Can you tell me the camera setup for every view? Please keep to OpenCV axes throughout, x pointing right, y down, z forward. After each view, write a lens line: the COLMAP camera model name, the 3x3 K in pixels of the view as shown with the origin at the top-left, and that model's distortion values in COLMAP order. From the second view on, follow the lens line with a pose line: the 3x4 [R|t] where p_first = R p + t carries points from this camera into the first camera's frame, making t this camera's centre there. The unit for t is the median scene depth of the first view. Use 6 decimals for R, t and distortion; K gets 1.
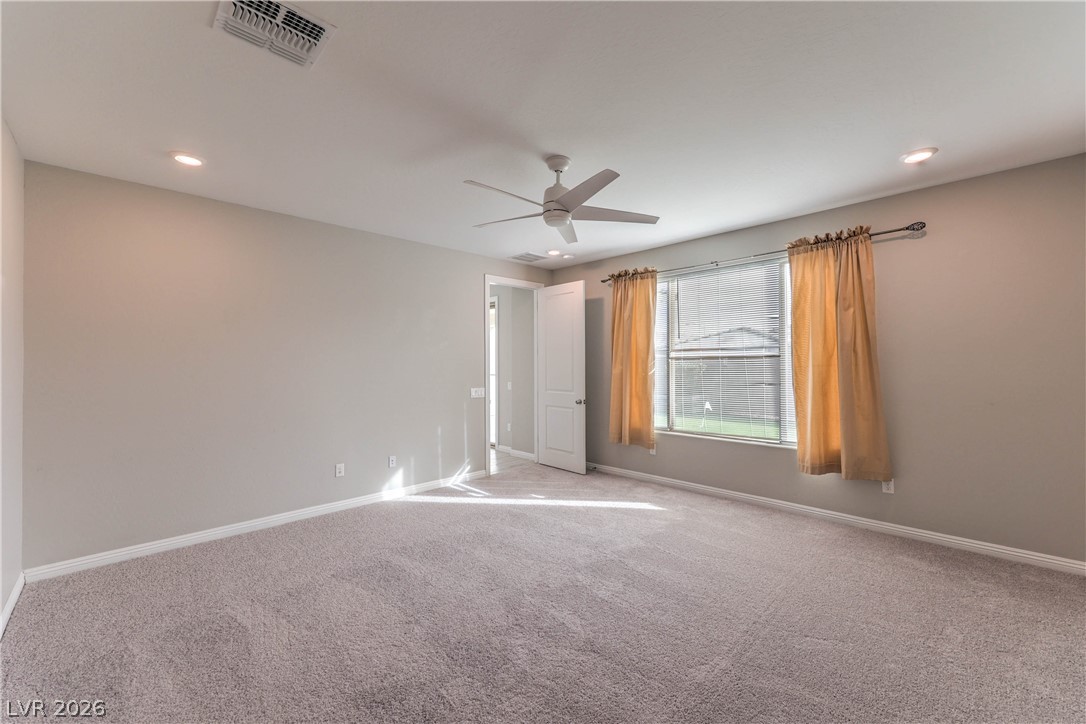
lens RADIAL K [[440.9, 0, 541.0], [0, 440.9, 361.8], [0, 0, 1]] dist [0.002546, 0.000475]
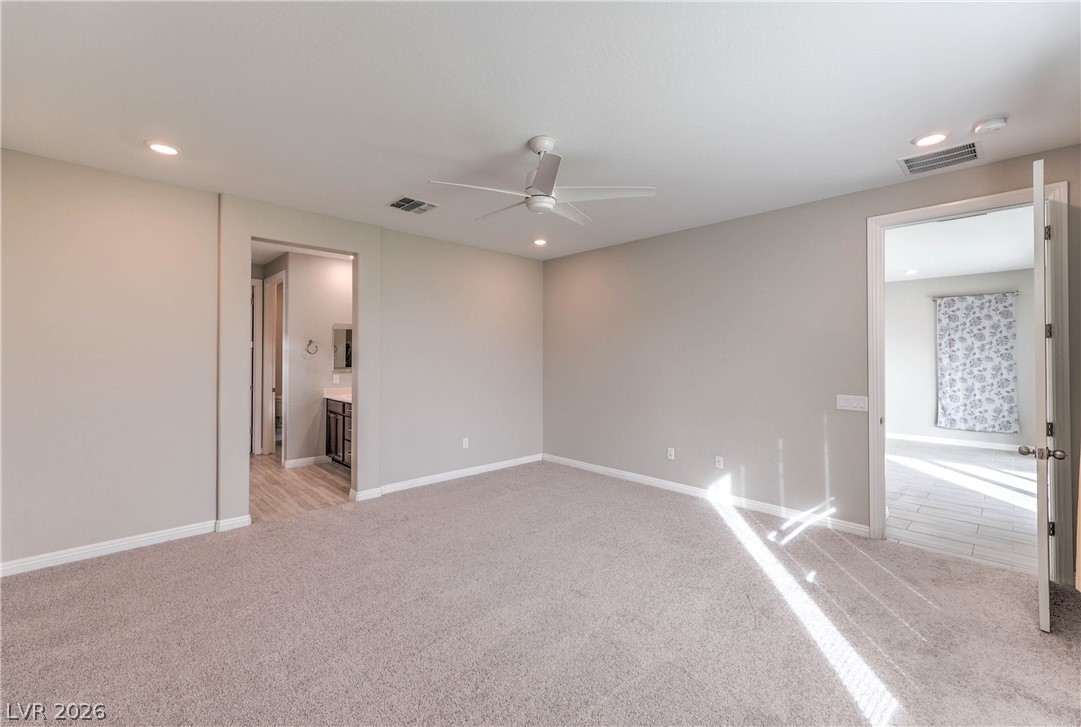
lens RADIAL K [[438.9, 0, 536.1], [0, 438.9, 351.7], [0, 0, 1]] dist [0.002546, 0.000475]
pose [[-0.013318, -0.009186, -0.999869, 0.580532], [0.001734, 0.999956, -0.009210, -0.001454], [0.999910, -0.001857, -0.013302, 0.599491]]
